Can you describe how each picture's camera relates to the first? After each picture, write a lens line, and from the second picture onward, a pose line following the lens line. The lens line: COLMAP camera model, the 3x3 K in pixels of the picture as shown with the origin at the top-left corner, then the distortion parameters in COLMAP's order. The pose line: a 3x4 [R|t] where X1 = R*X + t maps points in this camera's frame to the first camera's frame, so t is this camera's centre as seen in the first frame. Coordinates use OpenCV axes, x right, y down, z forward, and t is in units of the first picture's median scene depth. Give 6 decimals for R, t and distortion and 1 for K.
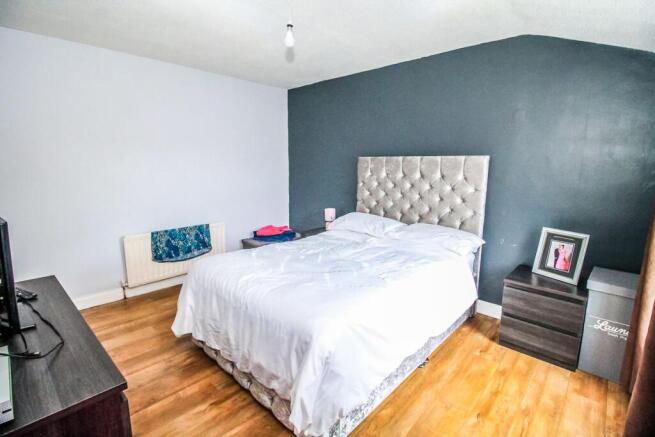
lens RADIAL K [[307.2, 0, 327.7], [0, 307.2, 206.8], [0, 0, 1]] dist [-0.030012, -0.000141]
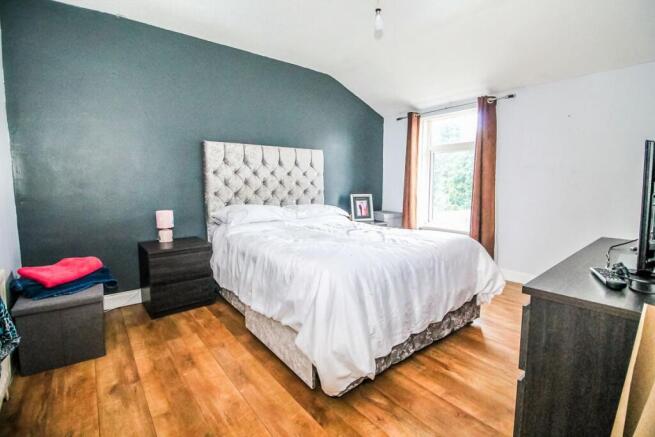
lens RADIAL K [[307.2, 0, 327.7], [0, 307.2, 206.8], [0, 0, 1]] dist [-0.030012, -0.000141]
pose [[0.162702, -0.090809, 0.982488, -1.219694], [0.131017, 0.988926, 0.069708, -0.000367], [-0.977938, 0.117381, 0.172798, 1.013160]]
